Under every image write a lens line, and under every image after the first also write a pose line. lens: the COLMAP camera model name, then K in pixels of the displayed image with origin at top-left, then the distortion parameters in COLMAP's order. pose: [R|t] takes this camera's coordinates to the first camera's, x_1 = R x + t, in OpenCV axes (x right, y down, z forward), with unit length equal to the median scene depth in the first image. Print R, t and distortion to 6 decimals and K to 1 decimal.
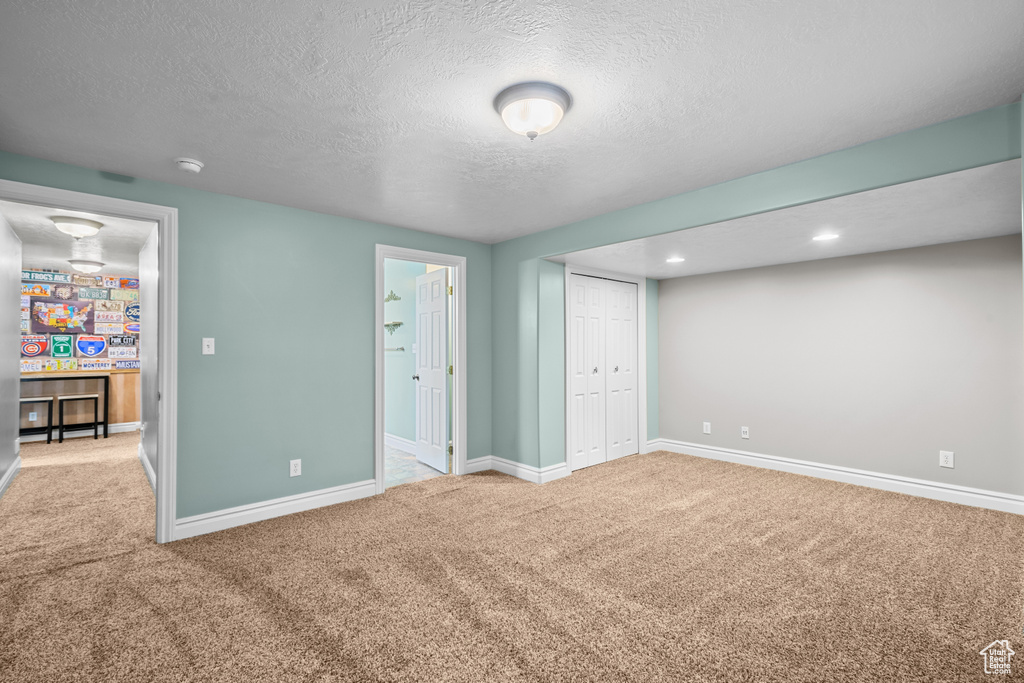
lens RADIAL K [[469.6, 0, 517.8], [0, 469.6, 342.9], [0, 0, 1]] dist [0.002329, 0.003890]
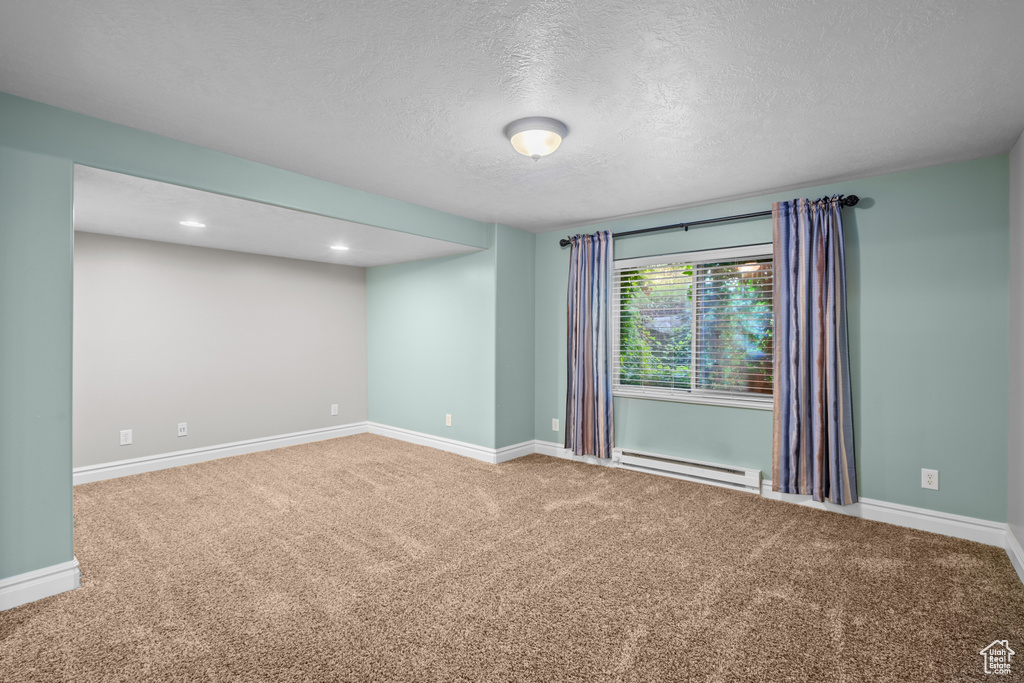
lens RADIAL K [[469.6, 0, 515.1], [0, 469.6, 334.1], [0, 0, 1]] dist [0.002329, 0.003890]
pose [[-0.144650, -0.000362, 0.989483, -0.605770], [-0.014267, 0.999897, -0.001720, 0.004125], [-0.989380, -0.014366, -0.144640, 0.634421]]
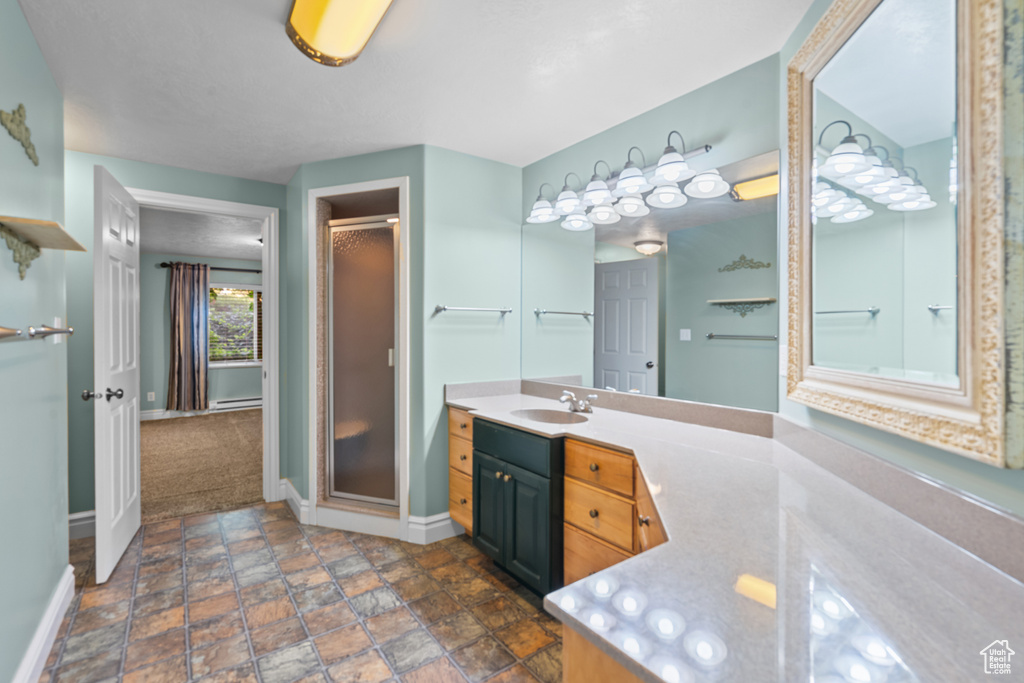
lens RADIAL K [[469.6, 0, 510.7], [0, 469.6, 334.4], [0, 0, 1]] dist [0.002329, 0.003890]
pose [[-0.994547, -0.001596, 0.104276, -0.727764], [-0.001558, 0.999999, 0.000446, 0.008980], [-0.104277, 0.000281, -0.994548, 1.250570]]
